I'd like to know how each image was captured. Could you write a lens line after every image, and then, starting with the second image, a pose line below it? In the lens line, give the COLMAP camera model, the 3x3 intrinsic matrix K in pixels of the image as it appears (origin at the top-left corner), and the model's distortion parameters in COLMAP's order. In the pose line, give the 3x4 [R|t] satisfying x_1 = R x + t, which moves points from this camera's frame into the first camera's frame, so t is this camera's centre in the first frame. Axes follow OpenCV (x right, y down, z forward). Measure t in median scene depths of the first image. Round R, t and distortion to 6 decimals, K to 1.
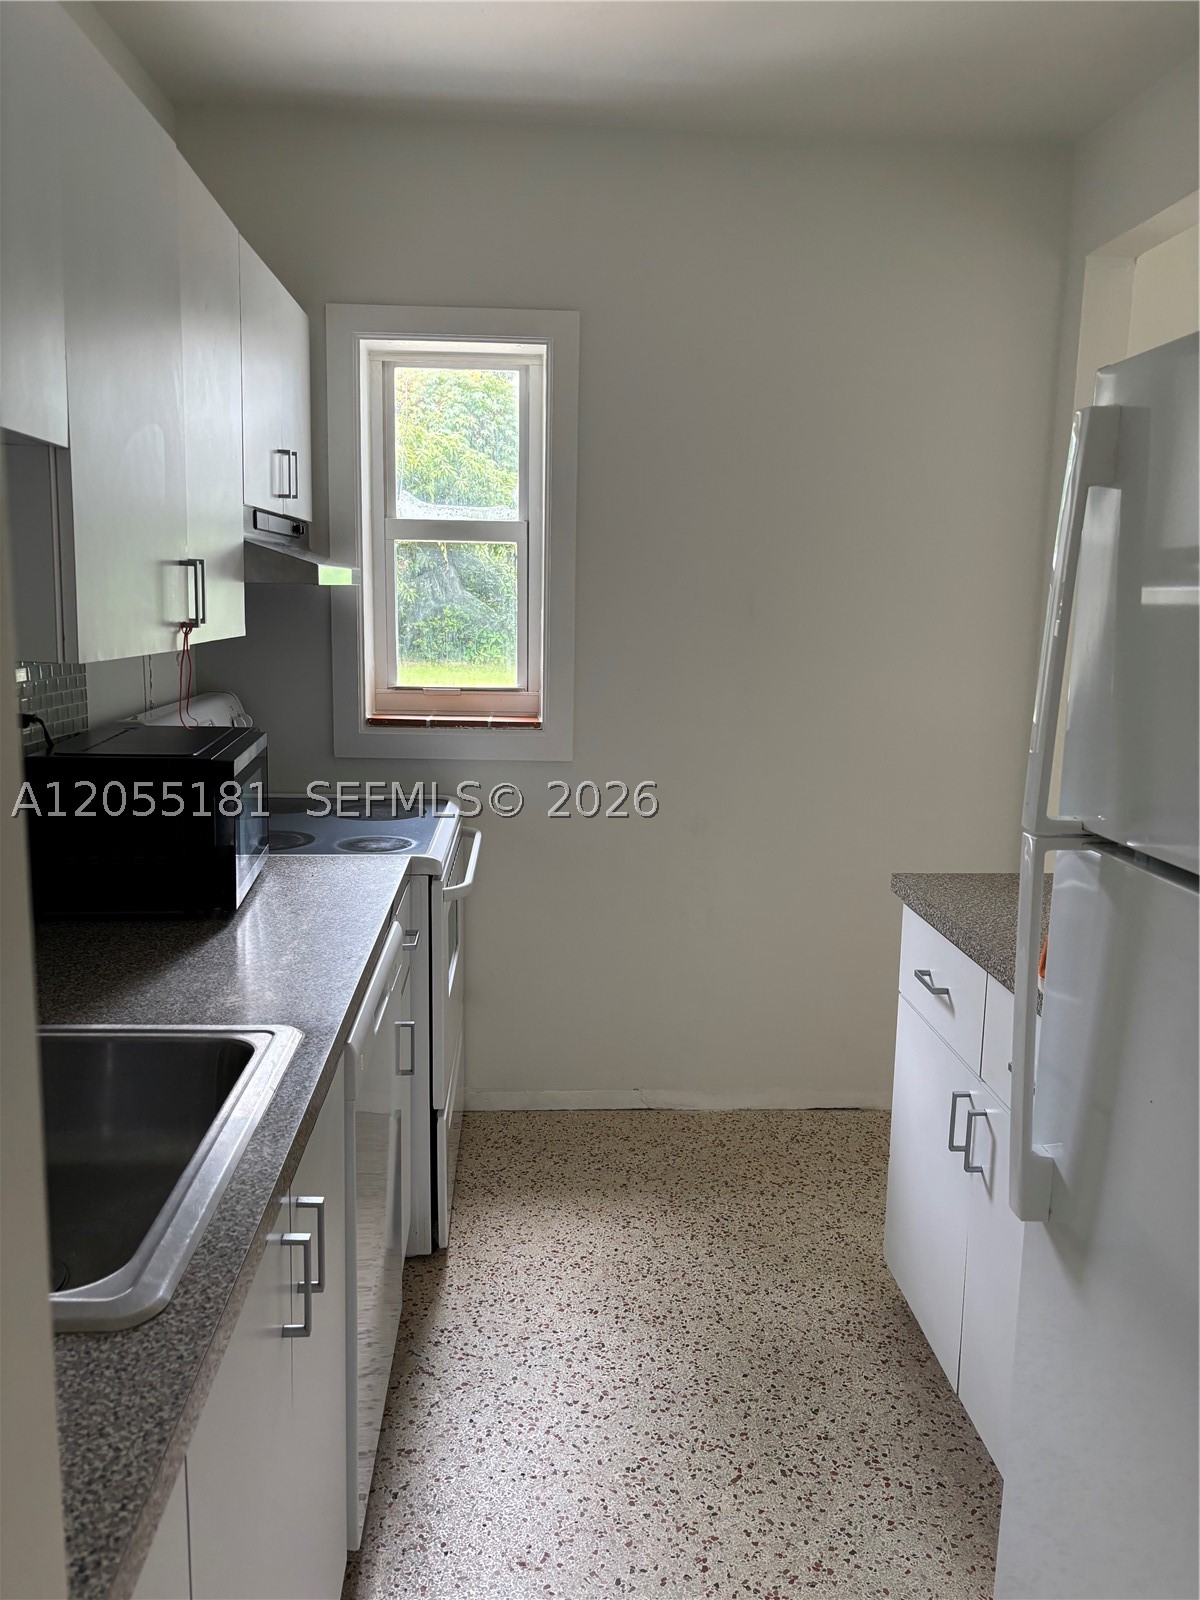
lens RADIAL K [[1195.0, 0, 602.3], [0, 1195.0, 796.8], [0, 0, 1]] dist [0.023226, -0.040334]
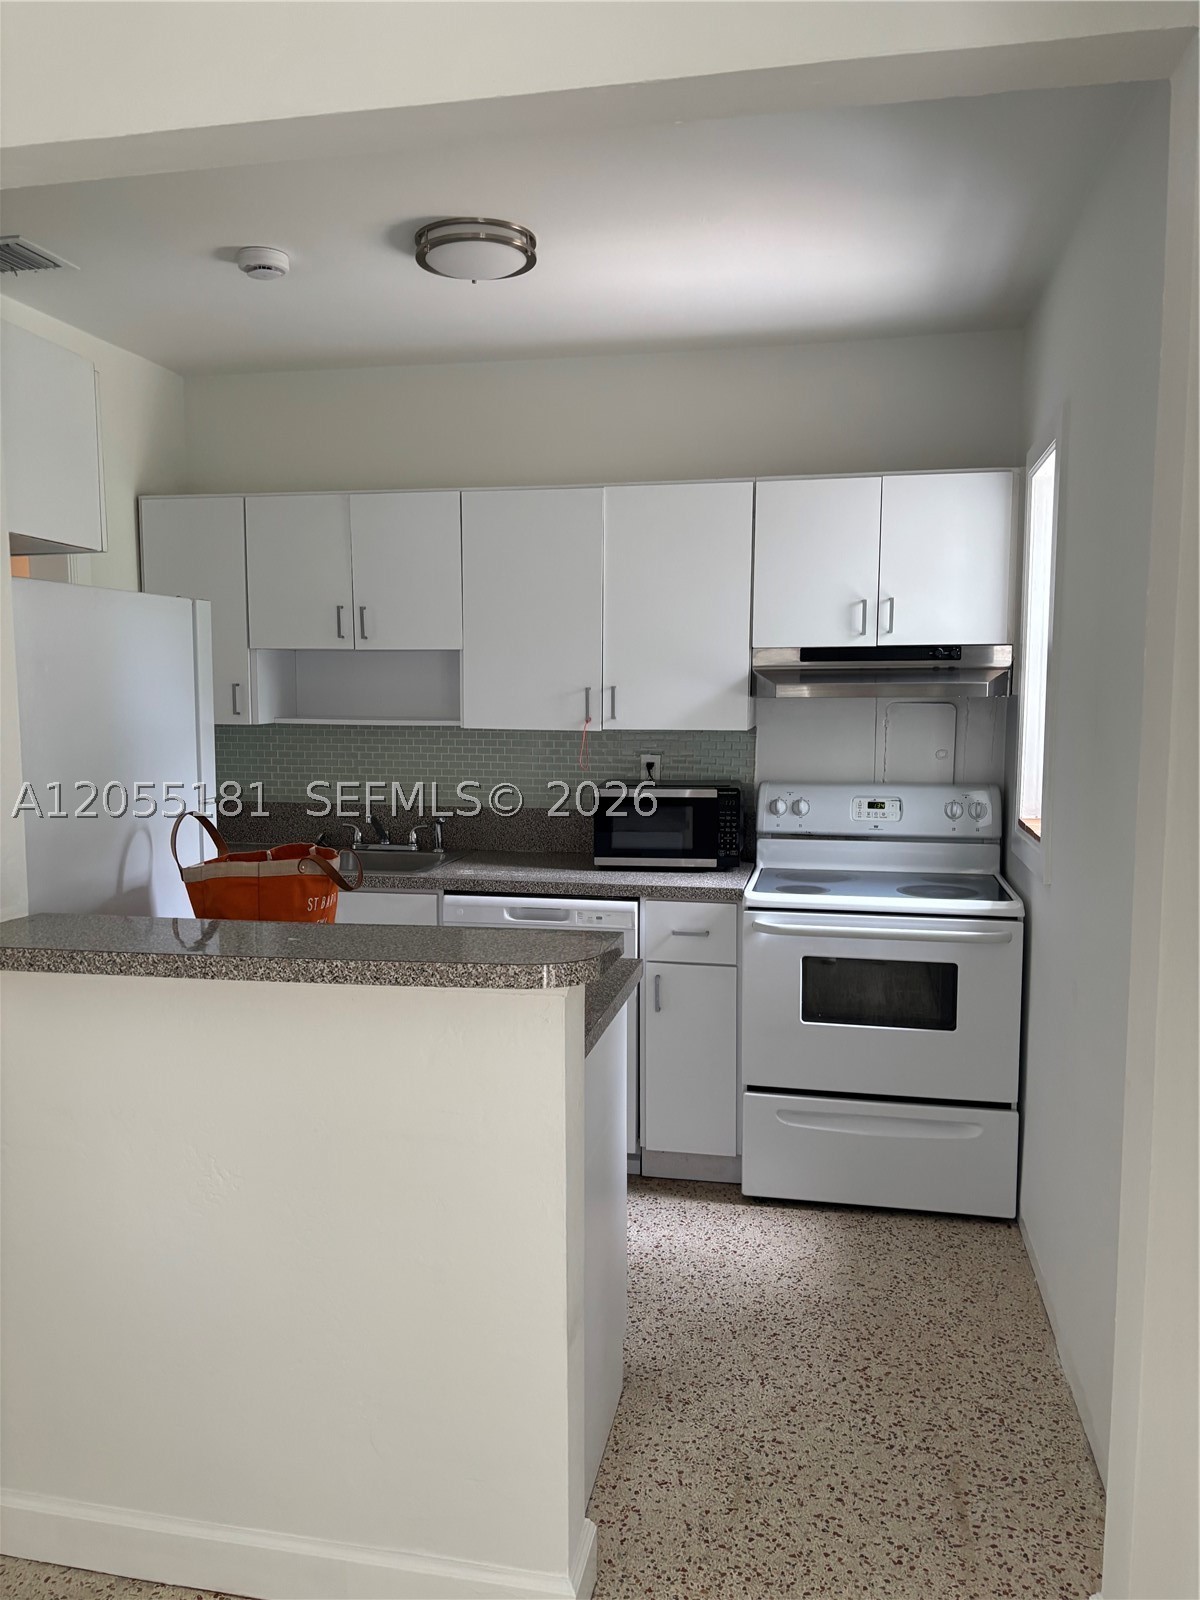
lens RADIAL K [[1195.0, 0, 599.5], [0, 1195.0, 802.2], [0, 0, 1]] dist [0.023226, -0.040334]
pose [[-0.256463, 0.068458, -0.964127, 1.027766], [-0.163679, 0.980006, 0.113125, -0.154771], [0.952594, 0.186819, -0.240130, 0.960068]]
